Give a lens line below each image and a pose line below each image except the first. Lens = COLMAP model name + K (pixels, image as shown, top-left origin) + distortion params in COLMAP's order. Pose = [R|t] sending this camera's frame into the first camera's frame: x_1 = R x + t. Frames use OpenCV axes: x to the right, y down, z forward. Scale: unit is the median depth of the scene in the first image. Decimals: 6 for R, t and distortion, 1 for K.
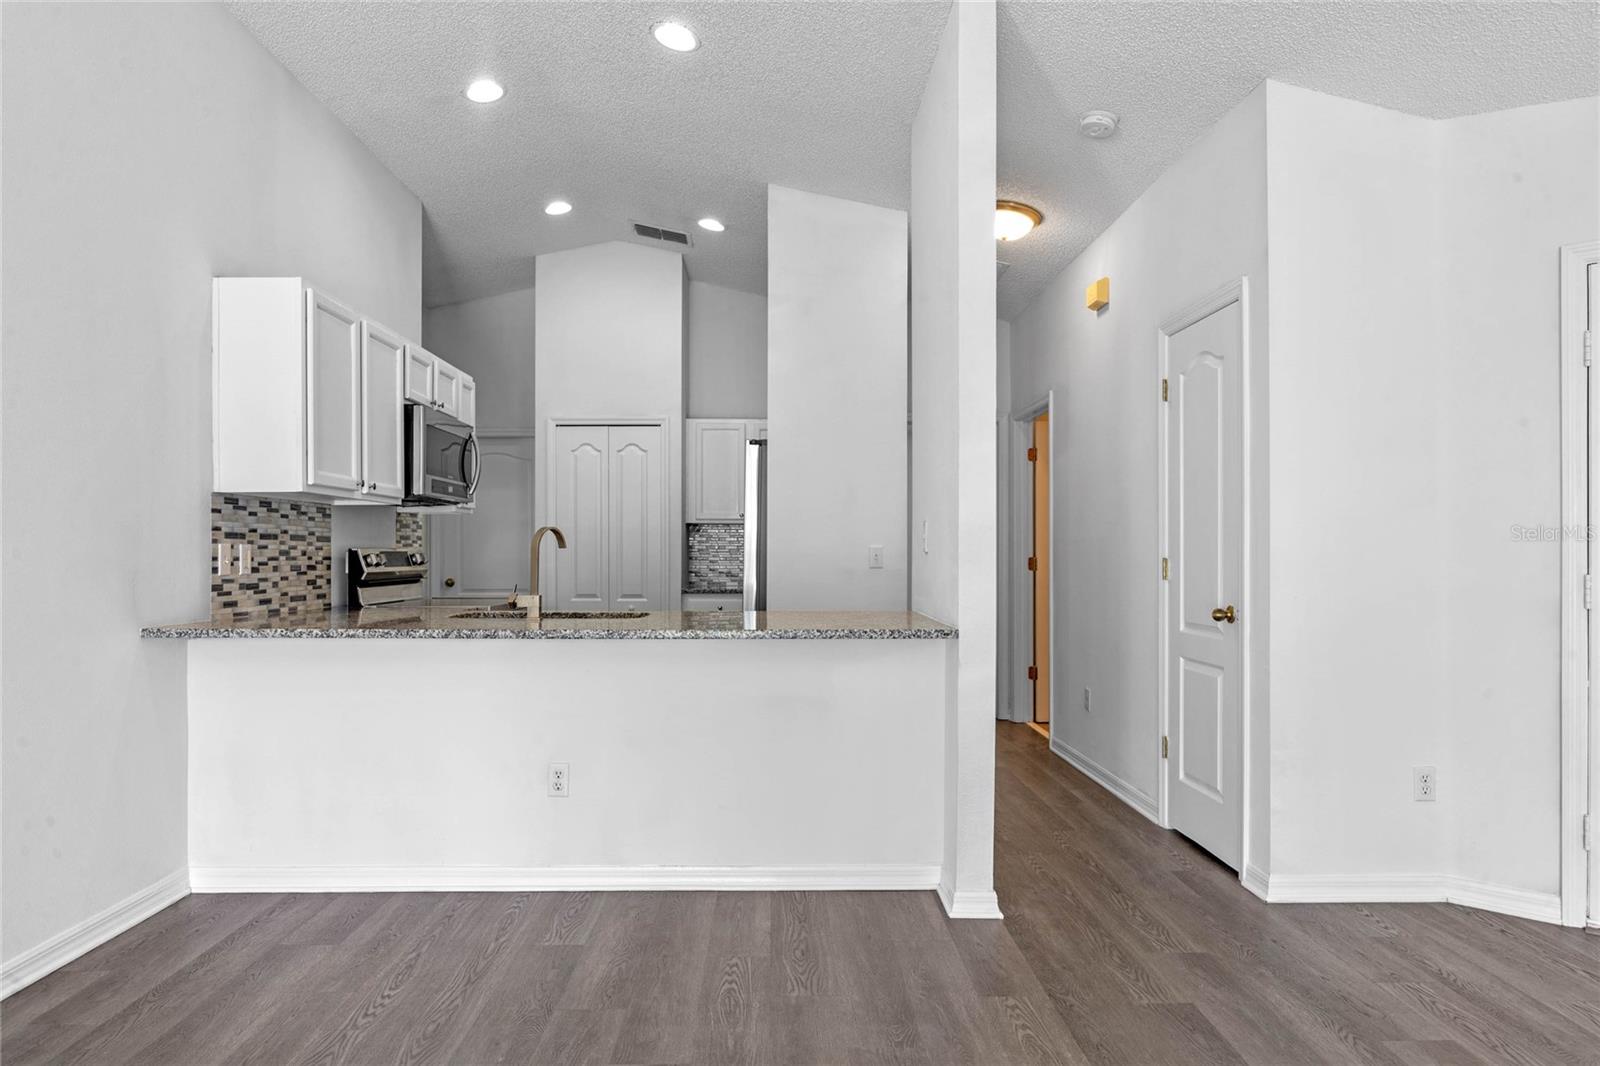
lens RADIAL K [[980.8, 0, 797.0], [0, 980.8, 541.2], [0, 0, 1]] dist [-0.000390, -0.000708]
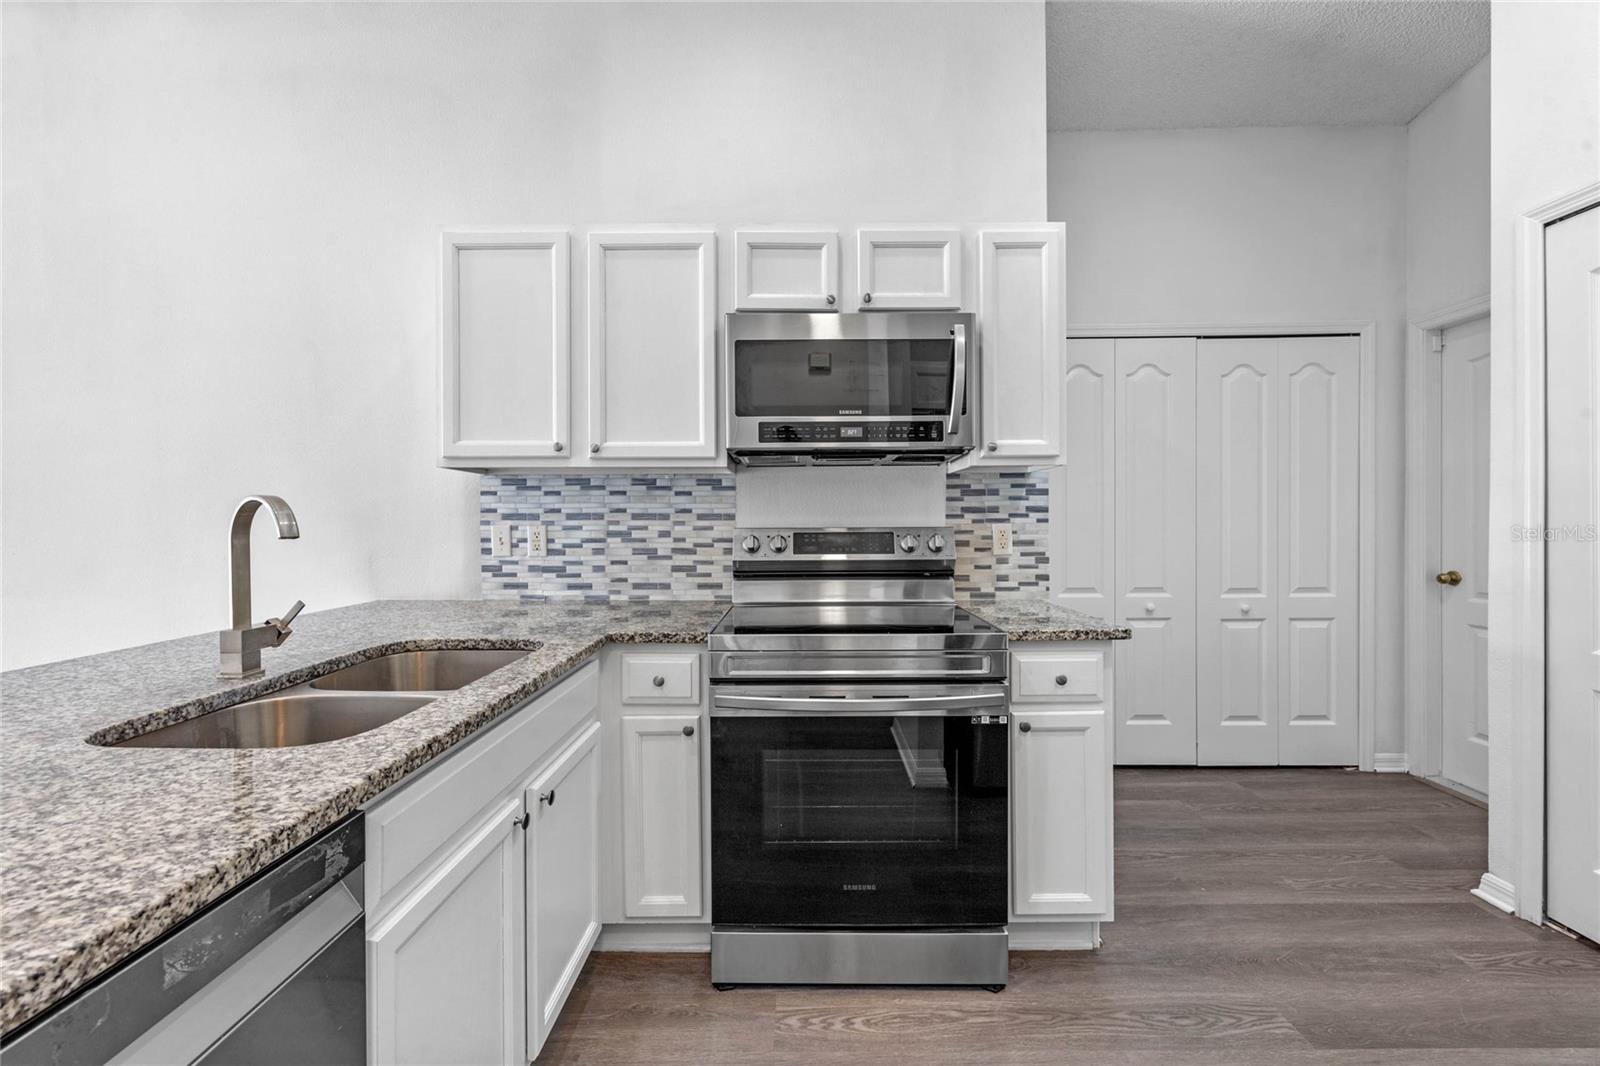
lens RADIAL K [[648.2, 0, 800.5], [0, 648.2, 534.7], [0, 0, 1]] dist [-0.000236, 0.001507]
pose [[-0.019357, -0.005750, -0.999796, 0.073246], [0.015811, 0.999857, -0.006057, 0.020525], [0.999688, -0.015925, -0.019263, 1.283757]]
